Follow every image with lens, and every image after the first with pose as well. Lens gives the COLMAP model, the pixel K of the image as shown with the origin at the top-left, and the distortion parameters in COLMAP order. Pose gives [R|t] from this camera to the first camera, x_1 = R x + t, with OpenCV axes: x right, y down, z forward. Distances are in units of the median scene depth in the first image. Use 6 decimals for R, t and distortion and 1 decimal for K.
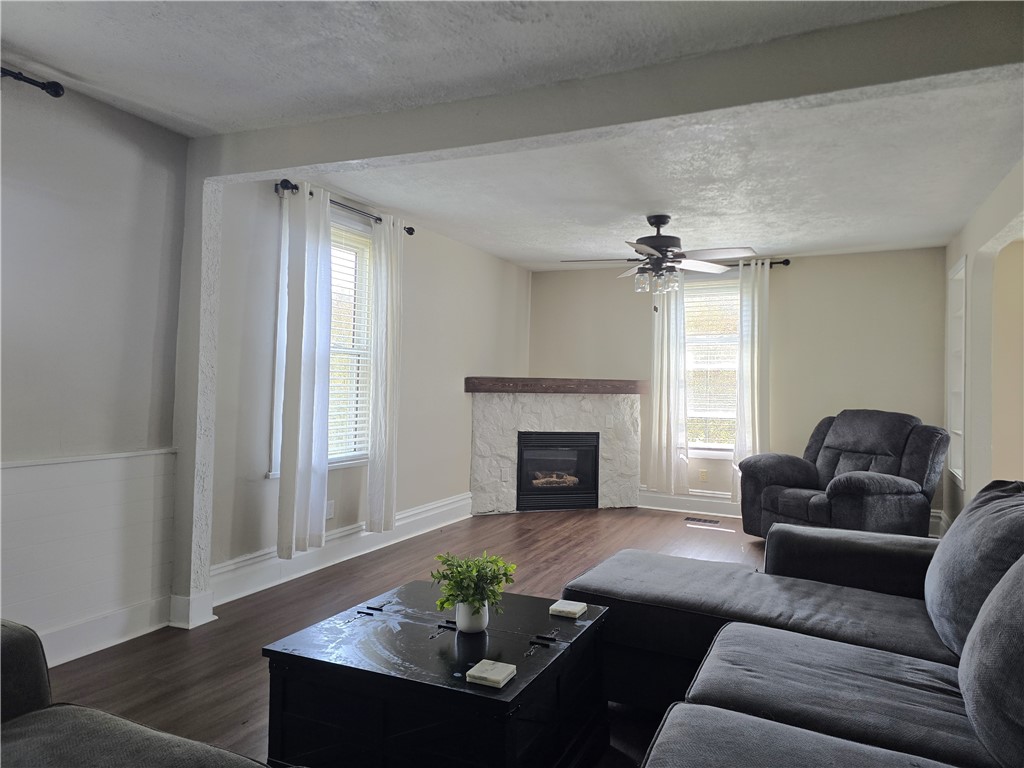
lens RADIAL K [[674.0, 0, 513.9], [0, 674.0, 371.7], [0, 0, 1]] dist [0.138028, -0.177111]
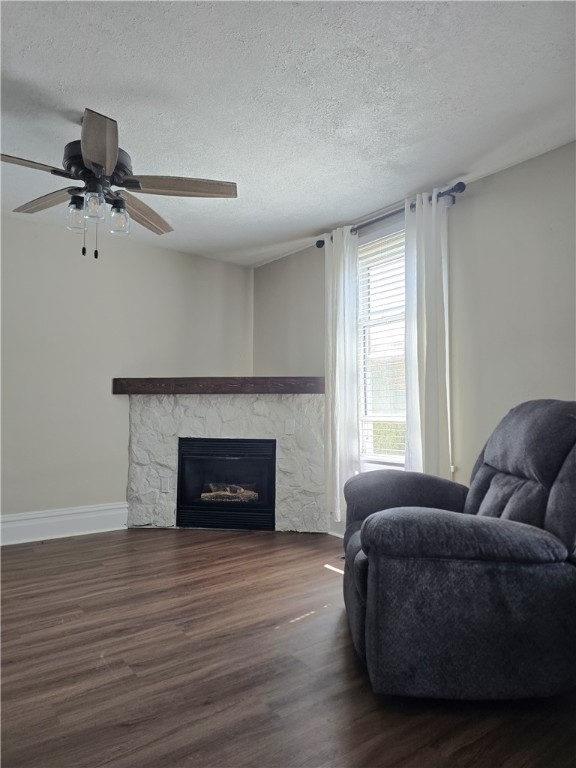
lens RADIAL K [[505.5, 0, 288.0], [0, 505.5, 384.0], [0, 0, 1]] dist [0.138028, -0.177111]
pose [[0.891818, -0.036467, -0.450922, 0.449148], [0.017924, 0.998811, -0.045327, 0.050993], [0.452039, 0.032341, 0.891412, 0.459067]]
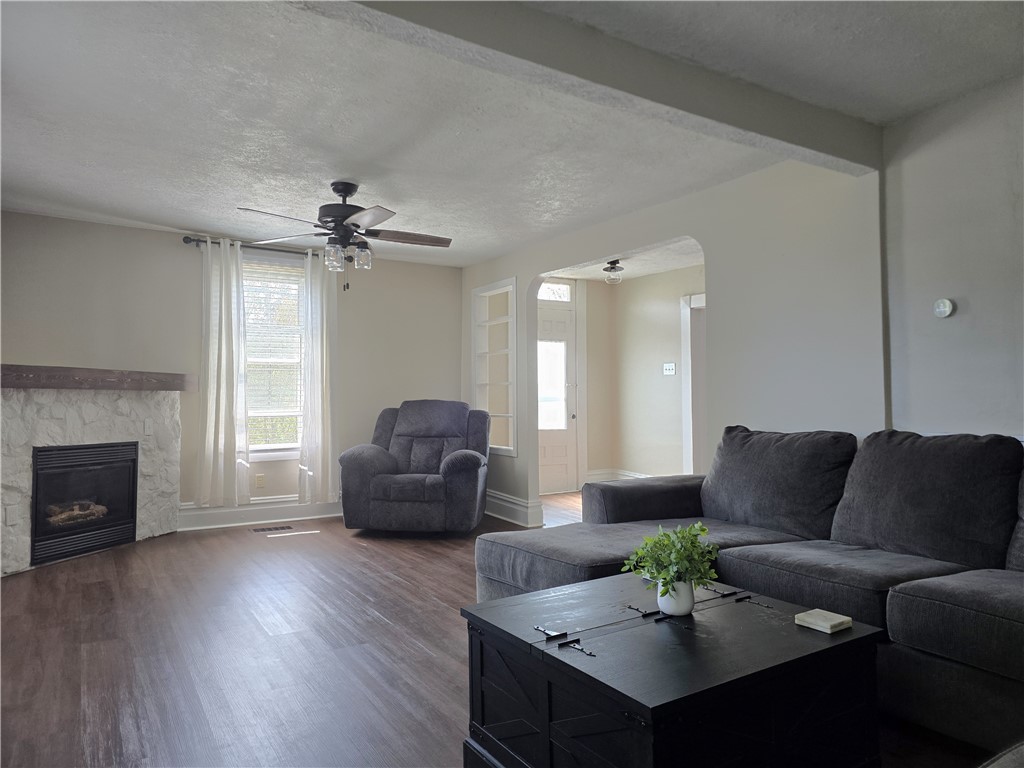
lens RADIAL K [[678.9, 0, 512.0], [0, 678.9, 384.0], [0, 0, 1]] dist [0.065102, -0.064718]
pose [[0.538173, 0.004119, 0.842824, -0.313727], [-0.001590, 0.999991, -0.003871, 0.028465], [-0.842833, 0.000743, 0.538175, 0.240296]]
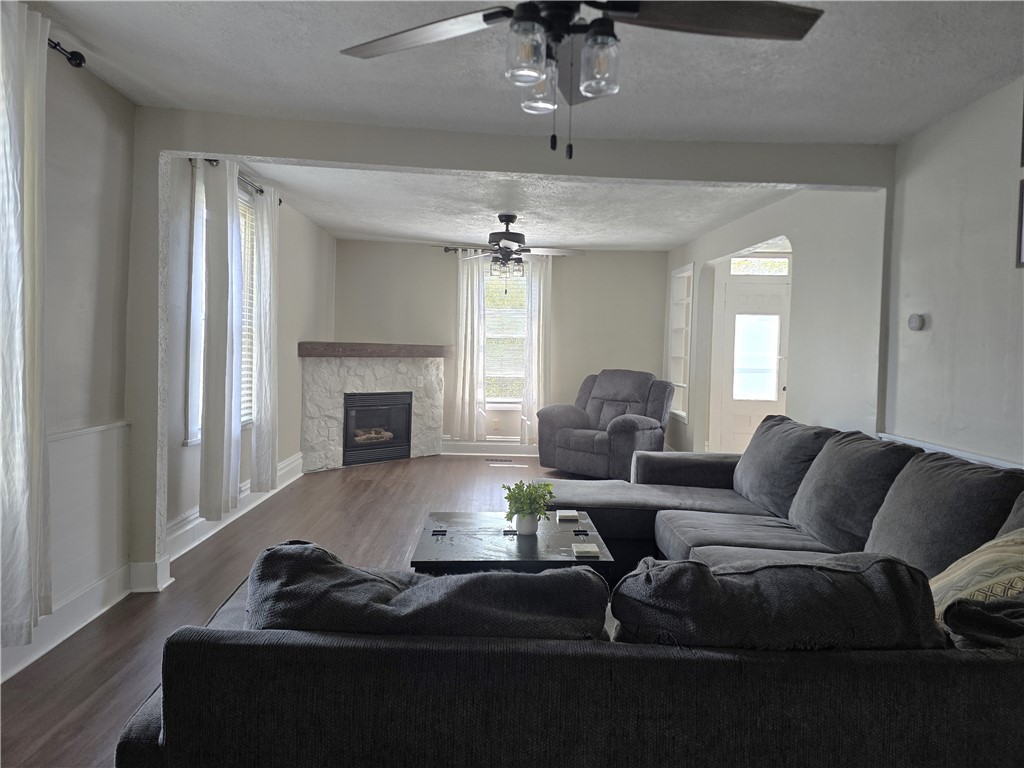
lens RADIAL K [[674.0, 0, 513.9], [0, 674.0, 371.7], [0, 0, 1]] dist [0.138028, -0.177111]
pose [[0.889797, -0.012648, 0.456182, -0.247274], [-0.017609, 0.997920, 0.062015, -0.017116], [-0.456018, -0.063214, 0.887723, -0.077947]]
